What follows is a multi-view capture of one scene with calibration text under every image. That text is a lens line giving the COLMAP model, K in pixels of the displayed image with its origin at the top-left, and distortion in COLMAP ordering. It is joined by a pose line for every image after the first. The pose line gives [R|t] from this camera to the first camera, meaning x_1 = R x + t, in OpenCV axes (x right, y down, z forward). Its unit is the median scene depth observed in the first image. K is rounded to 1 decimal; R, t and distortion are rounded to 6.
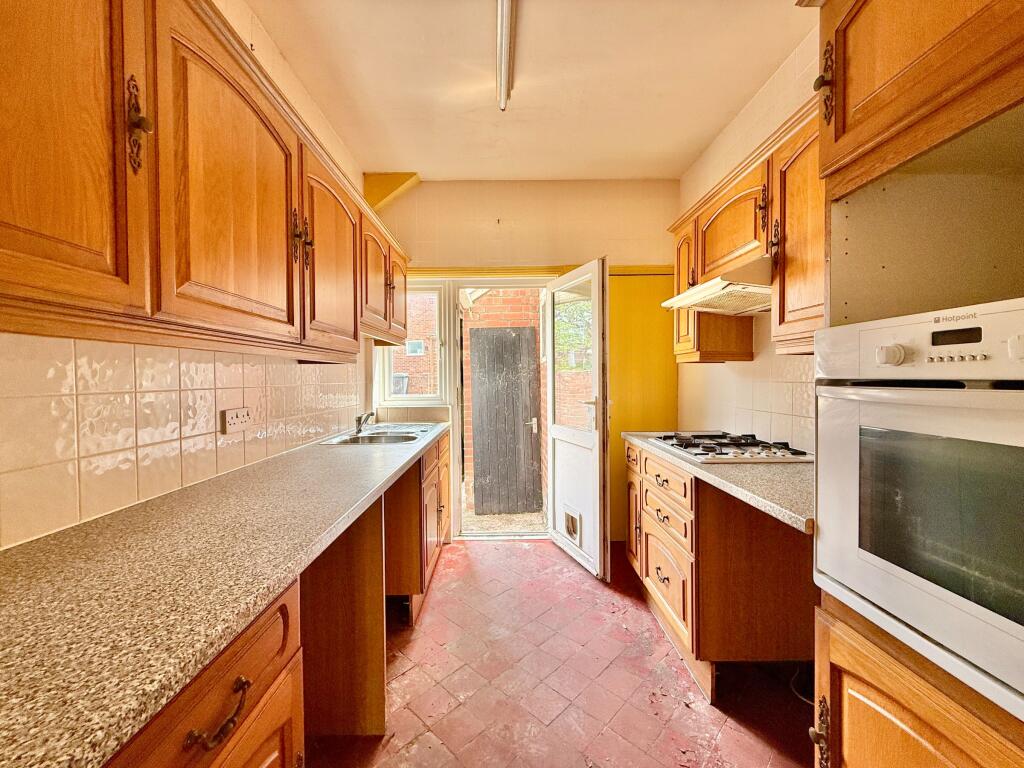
lens RADIAL K [[408.4, 0, 508.1], [0, 408.4, 382.4], [0, 0, 1]] dist [0.000891, 0.000215]
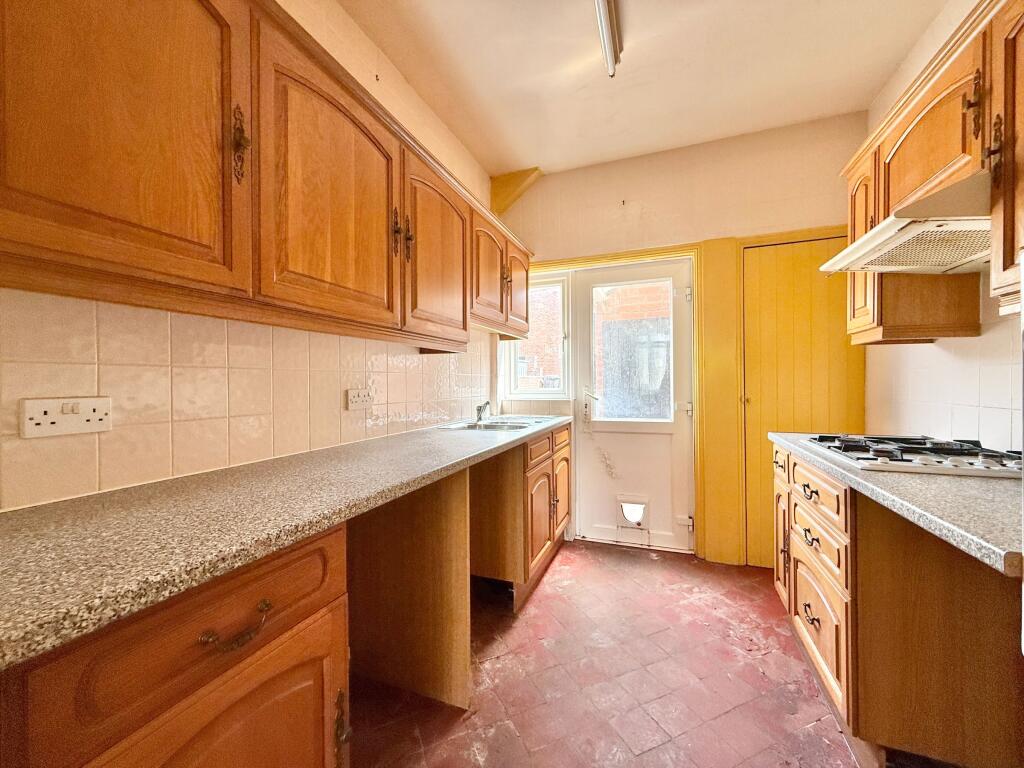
lens RADIAL K [[408.3, 0, 509.4], [0, 408.3, 382.9], [0, 0, 1]] dist [-0.000123, 0.000334]
pose [[0.928372, 0.001785, -0.371647, 0.153105], [-0.005416, 0.999947, -0.008726, 0.050554], [0.371612, 0.010113, 0.928333, 0.077201]]
